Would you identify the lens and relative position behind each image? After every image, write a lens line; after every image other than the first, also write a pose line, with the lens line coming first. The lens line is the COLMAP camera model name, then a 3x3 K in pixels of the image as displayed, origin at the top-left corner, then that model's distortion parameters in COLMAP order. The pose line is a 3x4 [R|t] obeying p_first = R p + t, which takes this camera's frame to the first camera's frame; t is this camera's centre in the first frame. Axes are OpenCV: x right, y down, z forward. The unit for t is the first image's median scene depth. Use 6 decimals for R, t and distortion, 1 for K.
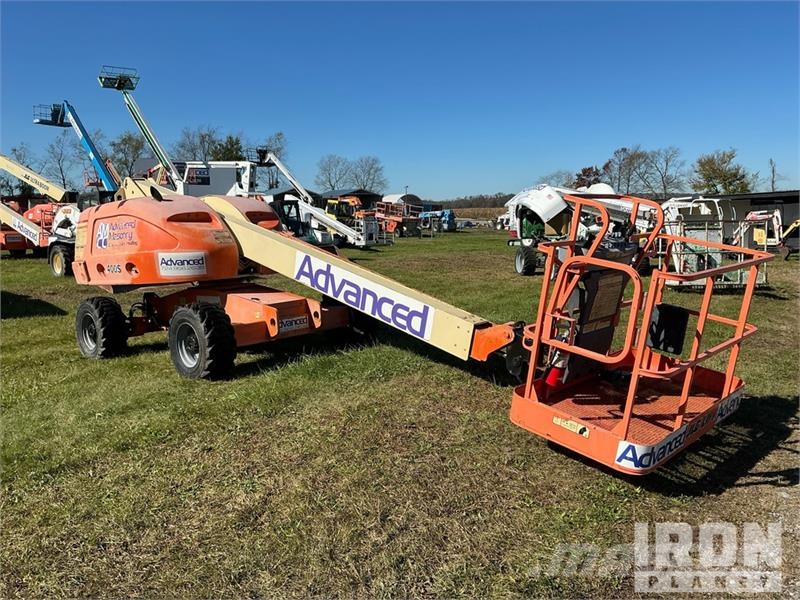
lens RADIAL K [[668.7, 0, 397.7], [0, 668.7, 300.6], [0, 0, 1]] dist [0.111618, -0.245691]
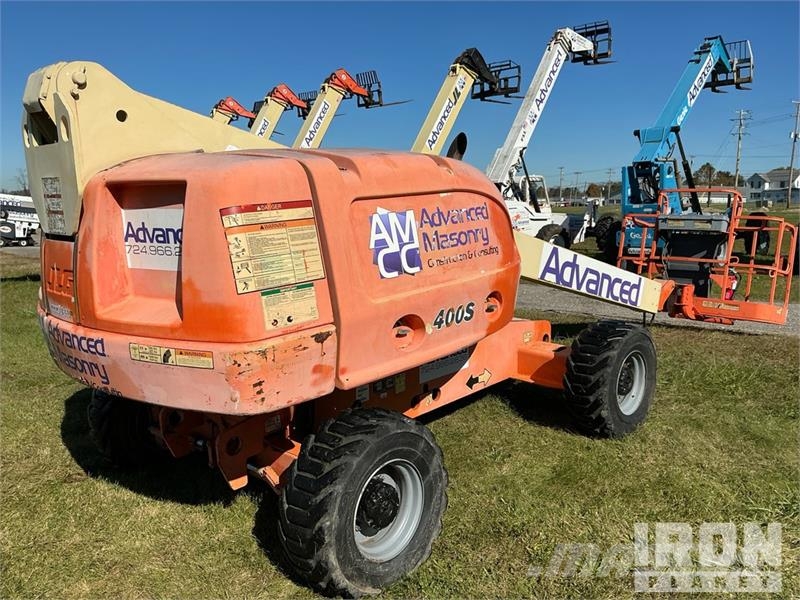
lens RADIAL K [[668.7, 0, 397.7], [0, 668.7, 300.6], [0, 0, 1]] dist [0.111618, -0.245691]
pose [[0.017454, -0.129374, 0.991442, -0.969162], [0.127673, 0.983764, 0.126125, -0.132175], [-0.991663, 0.124379, 0.033688, 1.177054]]
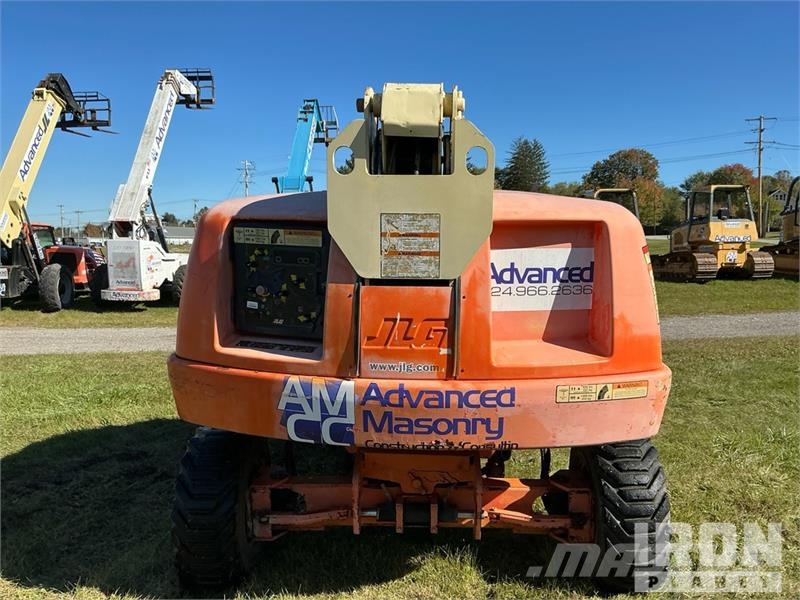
lens RADIAL K [[668.7, 0, 397.7], [0, 668.7, 300.6], [0, 0, 1]] dist [0.111618, -0.245691]
pose [[-0.637641, -0.050681, 0.768665, -0.819417], [0.107063, 0.982319, 0.153582, -0.192228], [-0.762857, 0.180226, -0.620941, 1.635084]]
